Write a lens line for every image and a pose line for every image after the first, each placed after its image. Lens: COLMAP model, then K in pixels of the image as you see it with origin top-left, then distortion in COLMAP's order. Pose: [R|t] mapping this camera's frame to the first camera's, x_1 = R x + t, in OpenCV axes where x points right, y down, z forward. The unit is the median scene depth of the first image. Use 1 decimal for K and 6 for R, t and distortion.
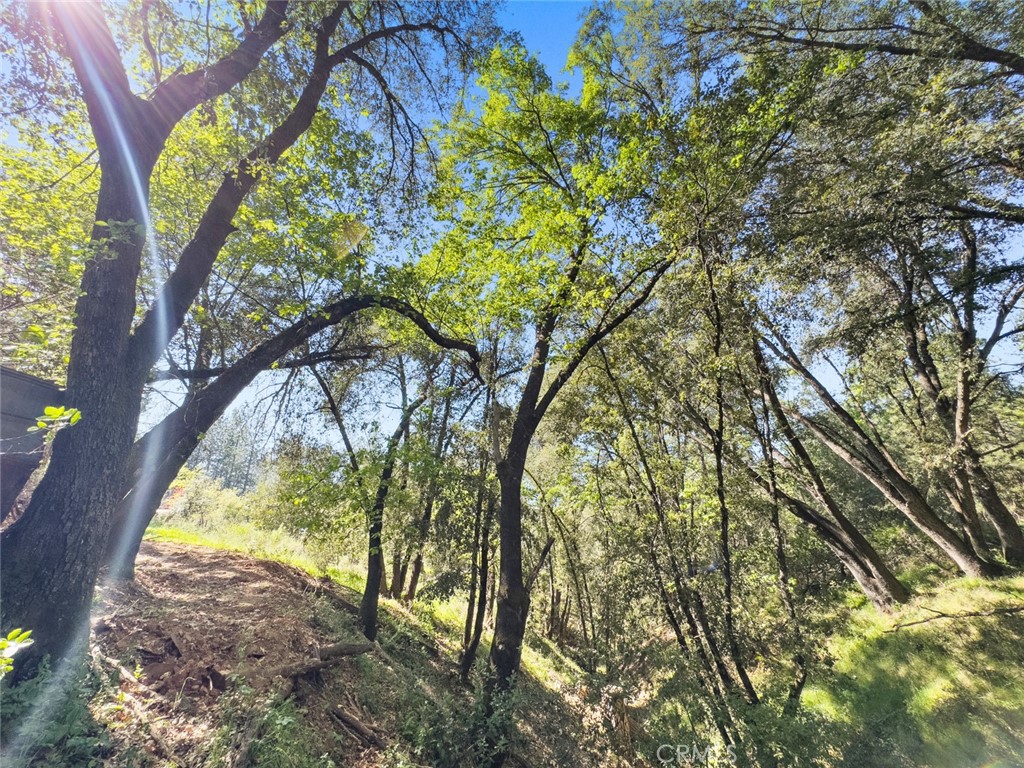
lens RADIAL K [[418.2, 0, 511.5], [0, 418.2, 386.9], [0, 0, 1]] dist [-0.024270, 0.011512]
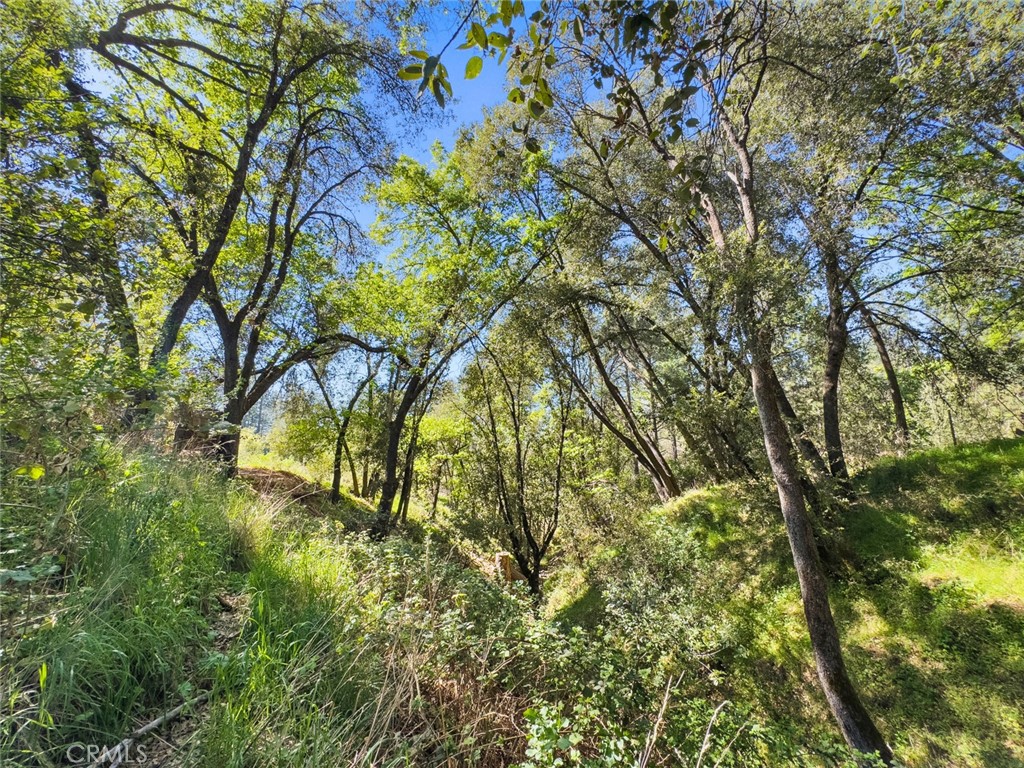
lens RADIAL K [[418.2, 0, 510.5], [0, 418.2, 382.3], [0, 0, 1]] dist [-0.024270, 0.011512]
pose [[0.999906, 0.001565, -0.013642, 0.311030], [0.000295, 0.990807, 0.135282, -0.150294], [0.013728, -0.135273, 0.990713, -0.525504]]
